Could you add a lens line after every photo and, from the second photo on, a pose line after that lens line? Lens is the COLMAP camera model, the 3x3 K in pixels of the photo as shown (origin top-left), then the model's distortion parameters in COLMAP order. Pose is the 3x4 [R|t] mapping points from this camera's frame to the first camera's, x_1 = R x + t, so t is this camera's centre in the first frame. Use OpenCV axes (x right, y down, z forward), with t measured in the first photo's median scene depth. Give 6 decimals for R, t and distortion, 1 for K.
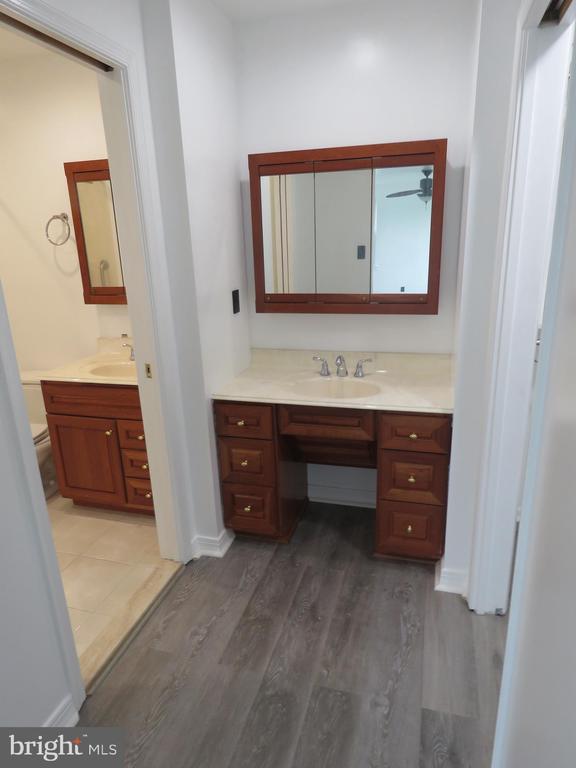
lens RADIAL K [[492.8, 0, 299.9], [0, 492.8, 388.4], [0, 0, 1]] dist [-0.007189, 0.003963]
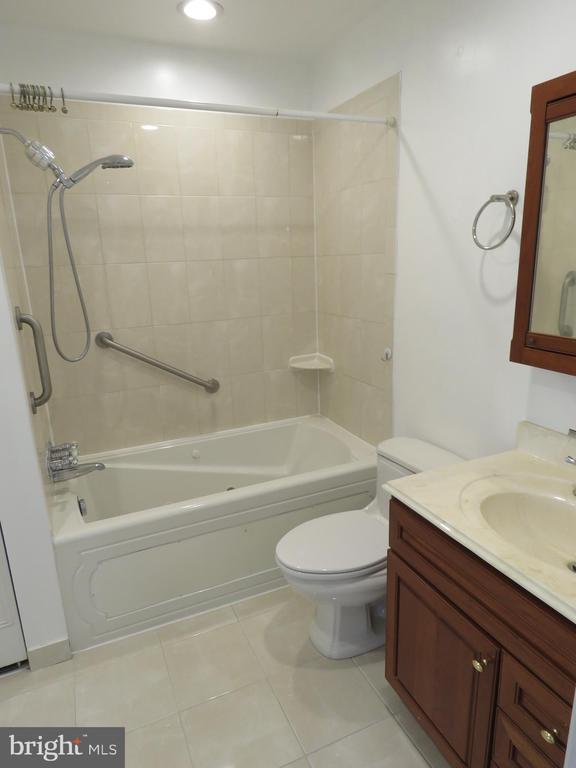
lens RADIAL K [[492.8, 0, 287.9], [0, 492.8, 385.5], [0, 0, 1]] dist [-0.007189, 0.003963]
pose [[0.632712, 0.204099, -0.747006, -0.201730], [-0.210639, 0.973630, 0.087607, -0.152575], [0.745189, 0.101919, 0.659019, 0.512177]]
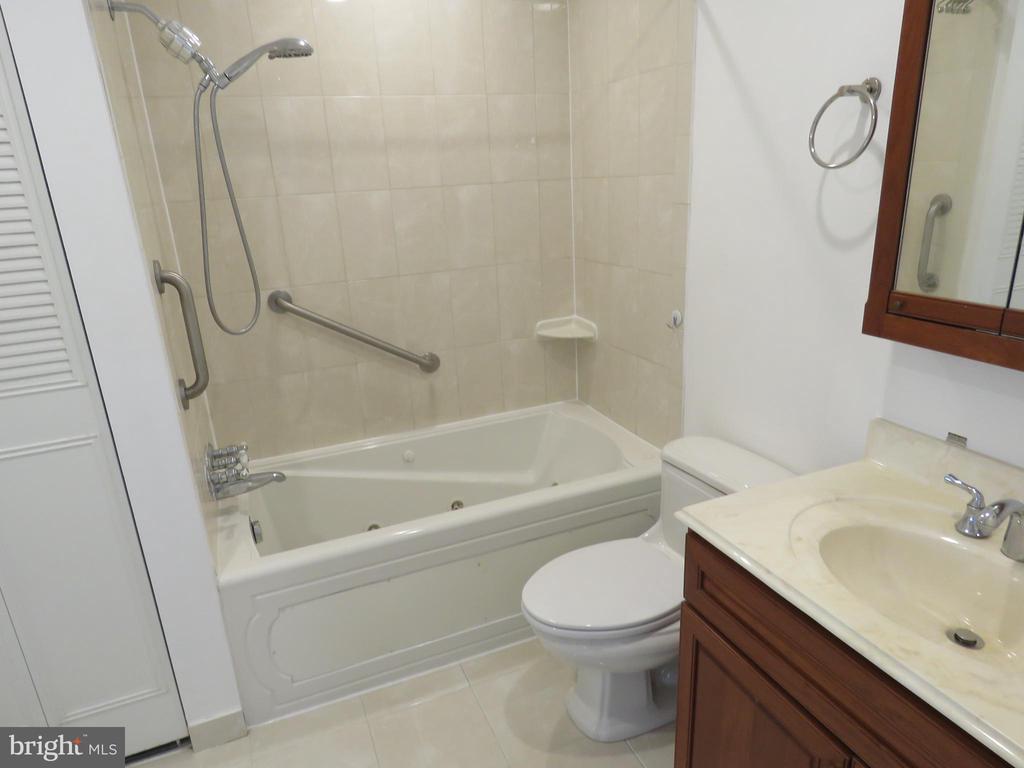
lens RADIAL K [[657.1, 0, 507.0], [0, 657.1, 388.7], [0, 0, 1]] dist [-0.007189, 0.003963]
pose [[0.608885, 0.242859, -0.755168, -0.238056], [-0.199848, 0.968239, 0.150246, -0.163455], [0.767672, 0.059436, 0.638081, 0.529852]]
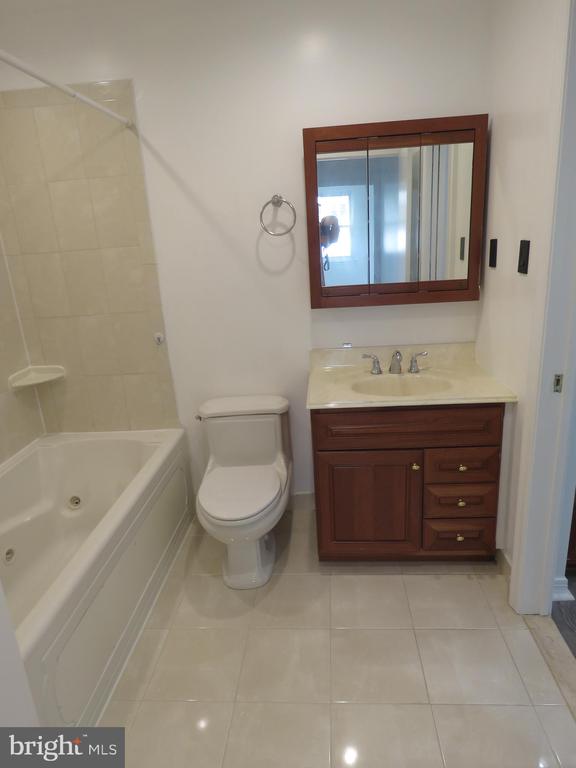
lens RADIAL K [[492.8, 0, 294.4], [0, 492.8, 387.5], [0, 0, 1]] dist [-0.007189, 0.003963]
pose [[0.980178, -0.093580, 0.174623, -0.663117], [0.093618, 0.995576, 0.008040, -0.057844], [-0.174602, 0.008467, 0.984603, 0.238635]]
